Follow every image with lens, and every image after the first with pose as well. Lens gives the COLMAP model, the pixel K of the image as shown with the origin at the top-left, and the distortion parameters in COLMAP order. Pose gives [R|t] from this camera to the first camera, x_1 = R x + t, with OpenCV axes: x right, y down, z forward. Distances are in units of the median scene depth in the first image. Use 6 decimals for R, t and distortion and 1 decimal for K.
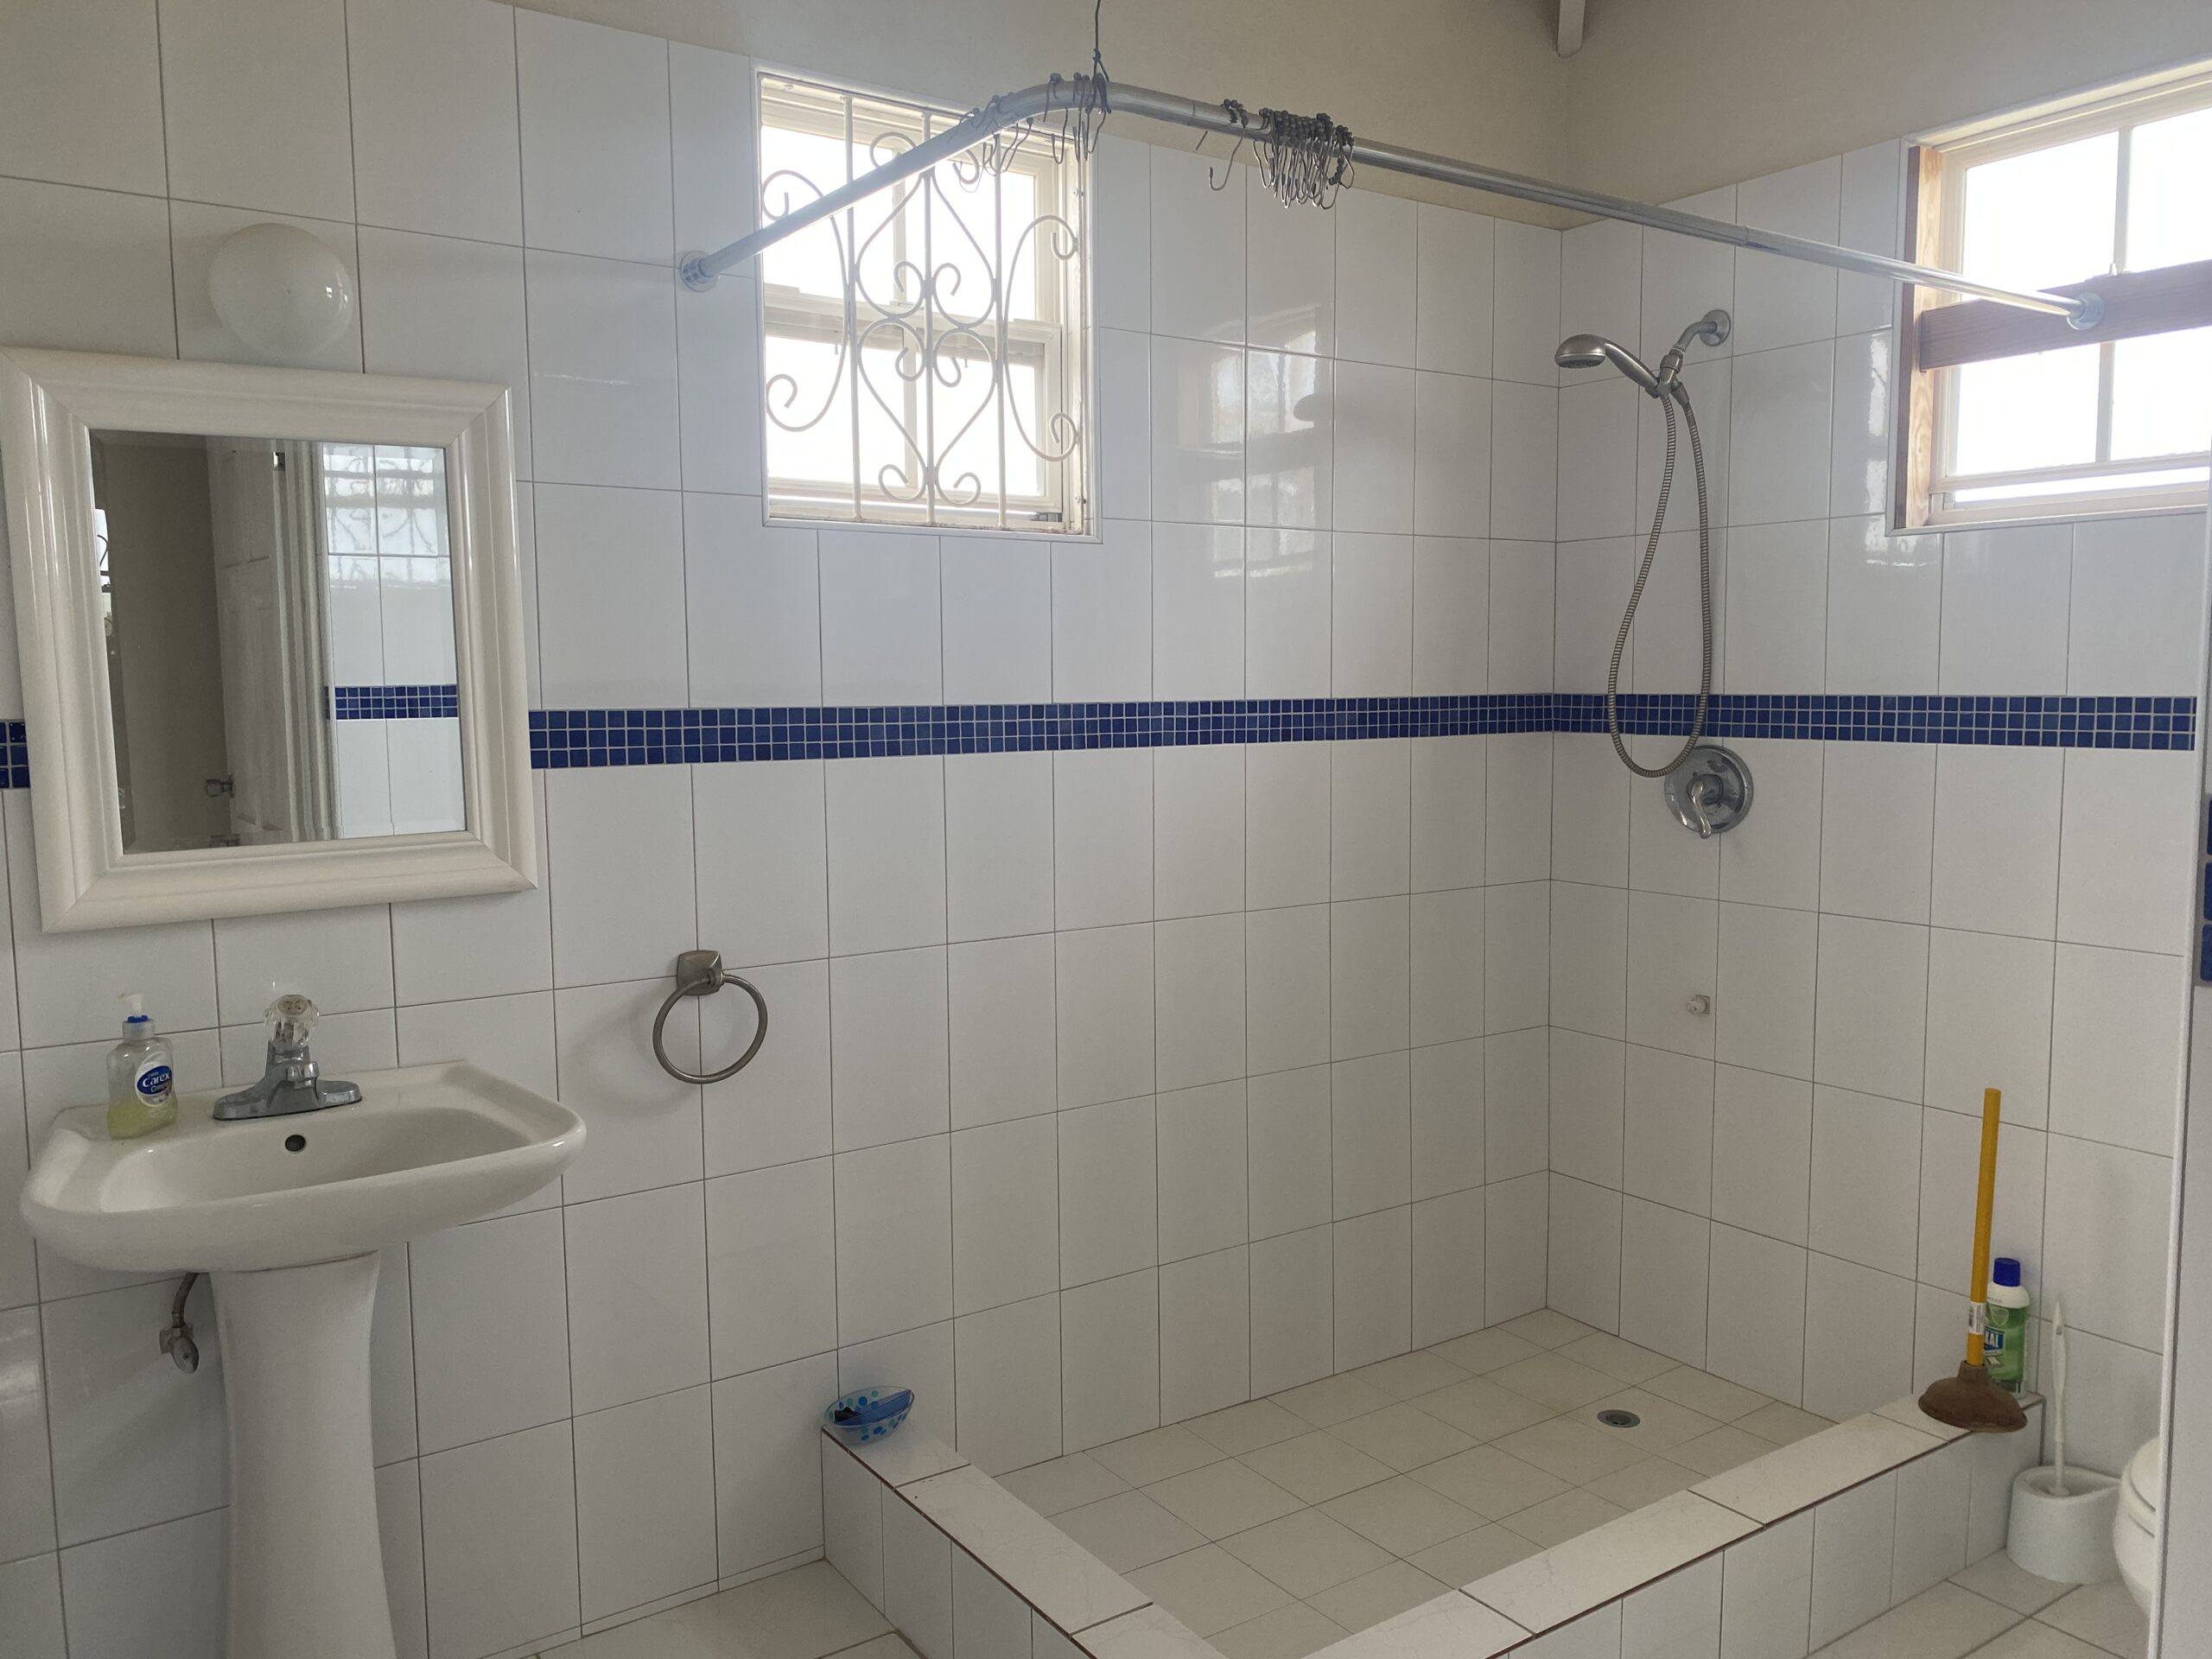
lens RADIAL K [[1686.8, 0, 1108.2], [0, 1686.8, 836.2], [0, 0, 1]] dist [0.029653, -0.030052]
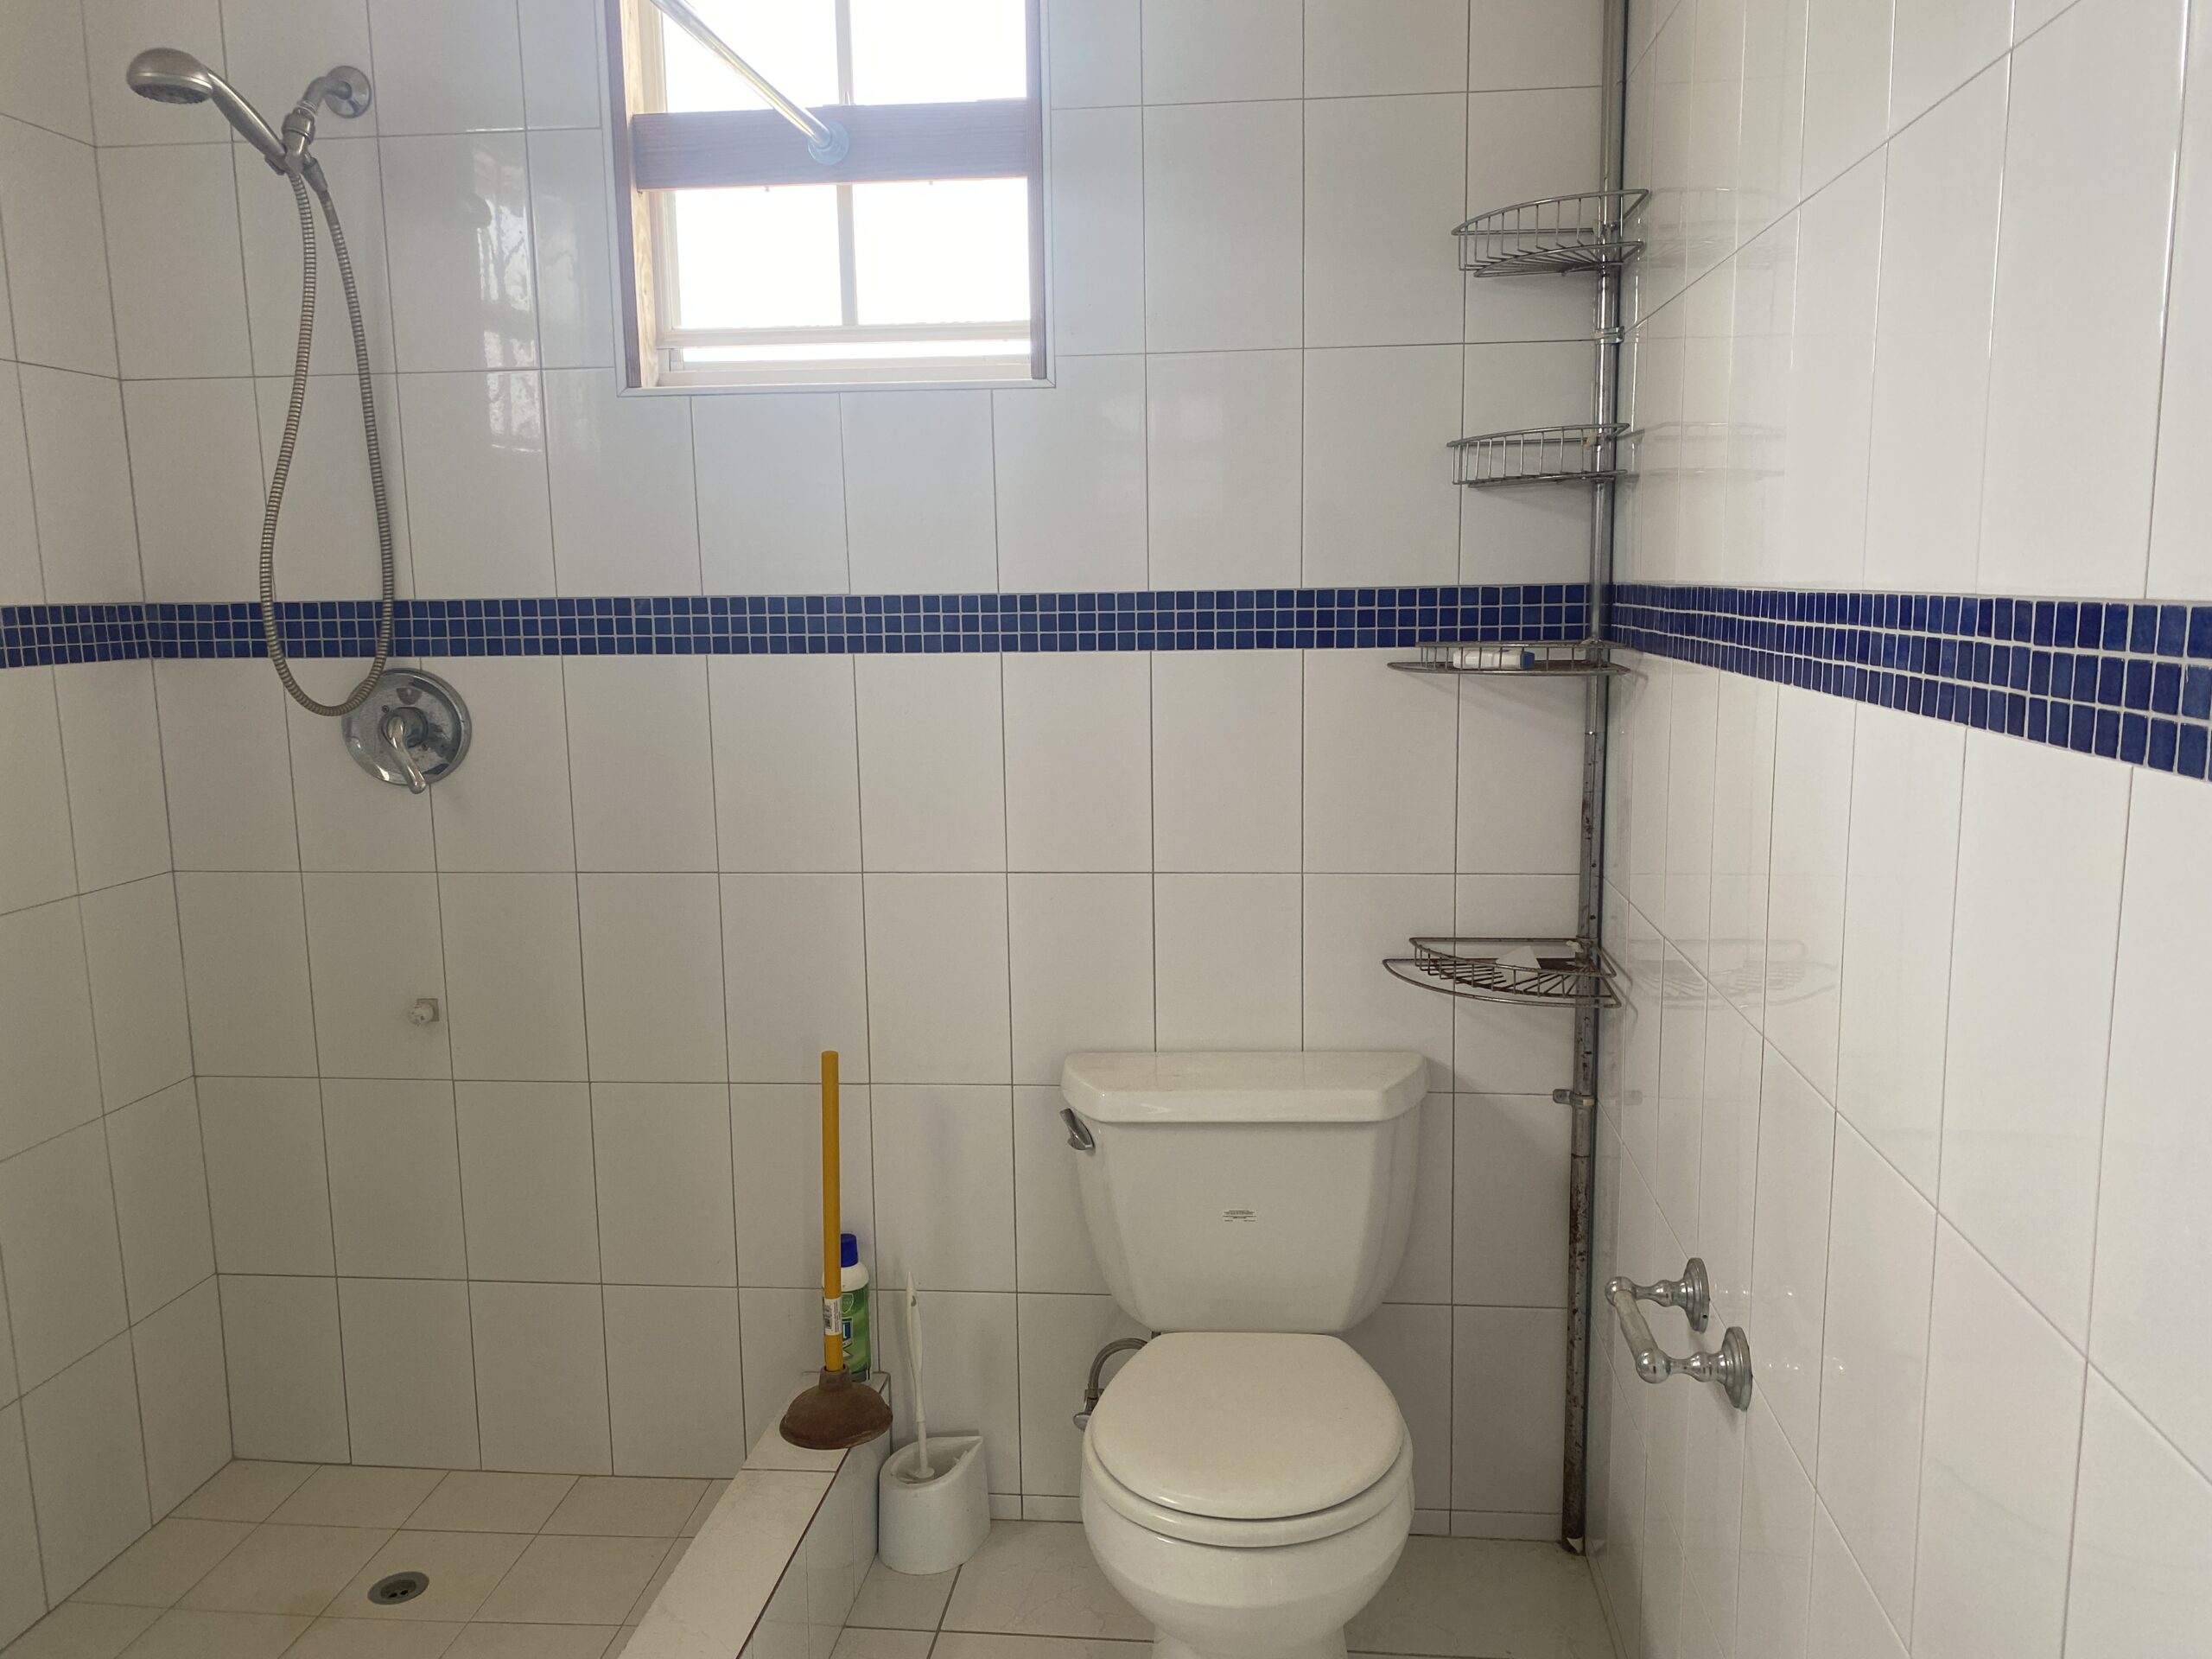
lens RADIAL K [[1686.8, 0, 1109.3], [0, 1686.8, 836.1], [0, 0, 1]] dist [0.029653, -0.030052]
pose [[0.647087, -0.119350, 0.753016, -0.017032], [0.082060, 0.992836, 0.086843, -0.021591], [-0.757987, 0.005598, 0.652246, 0.303313]]
